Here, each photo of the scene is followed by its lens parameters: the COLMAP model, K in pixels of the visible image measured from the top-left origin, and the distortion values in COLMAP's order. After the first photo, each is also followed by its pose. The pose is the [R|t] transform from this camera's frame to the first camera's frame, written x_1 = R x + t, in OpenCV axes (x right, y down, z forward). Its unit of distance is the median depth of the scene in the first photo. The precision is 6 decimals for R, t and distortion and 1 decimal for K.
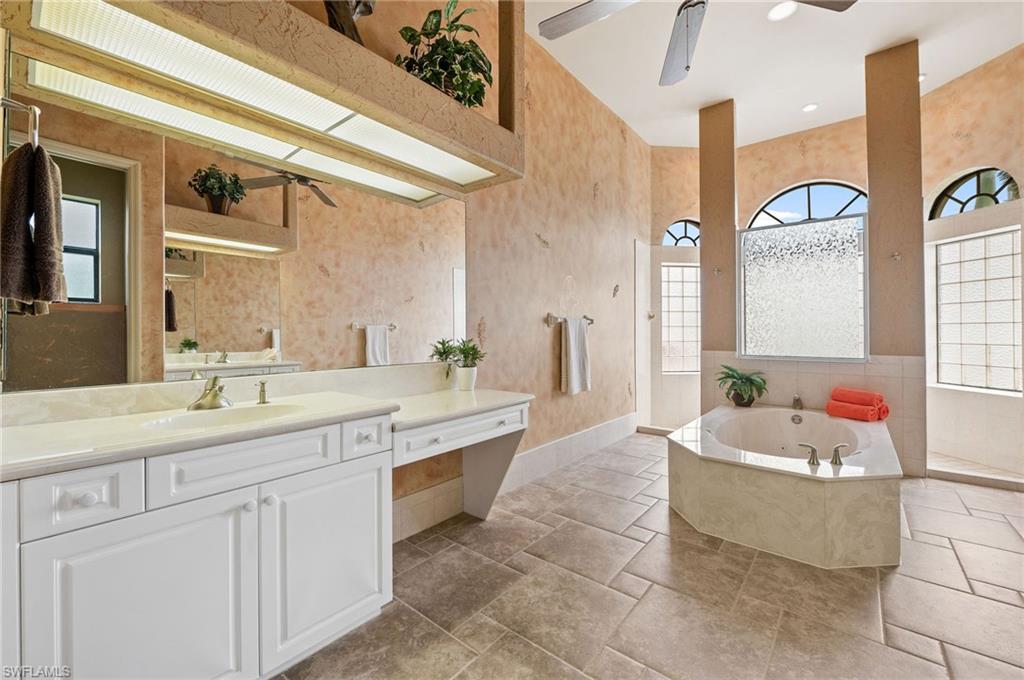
lens RADIAL K [[412.4, 0, 512.1], [0, 412.4, 333.8], [0, 0, 1]] dist [-0.007161, 0.001091]
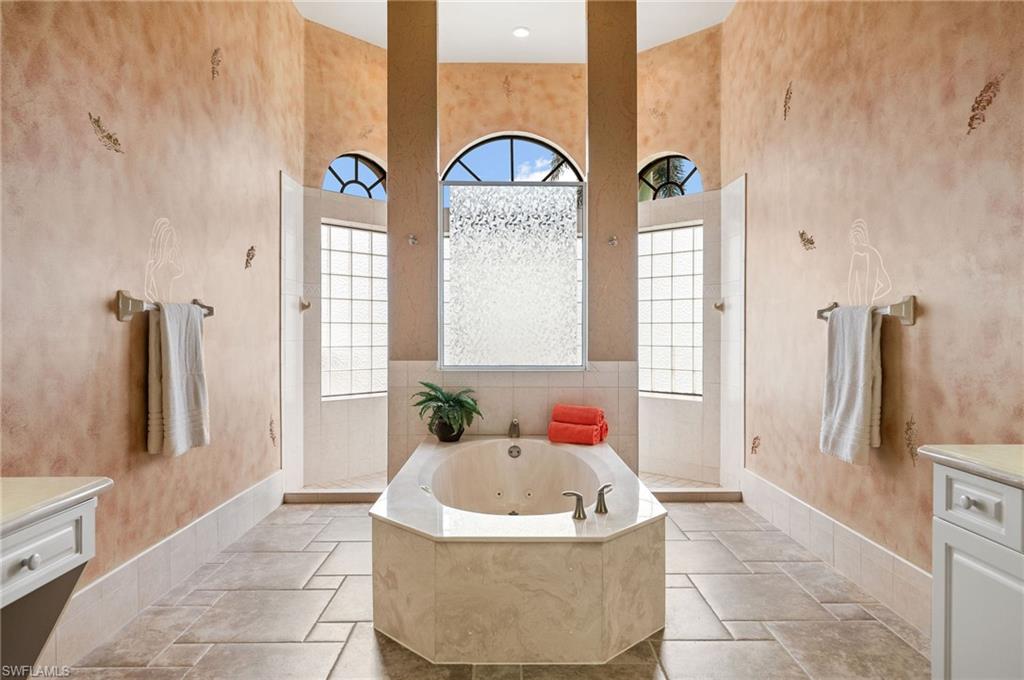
lens RADIAL K [[627.3, 0, 514.3], [0, 627.3, 338.5], [0, 0, 1]] dist [-0.002108, 0.000528]
pose [[0.758007, -0.004317, 0.652232, -0.036426], [0.000274, 0.999980, 0.006300, -0.000333], [-0.652247, -0.004597, 0.757993, 0.160849]]
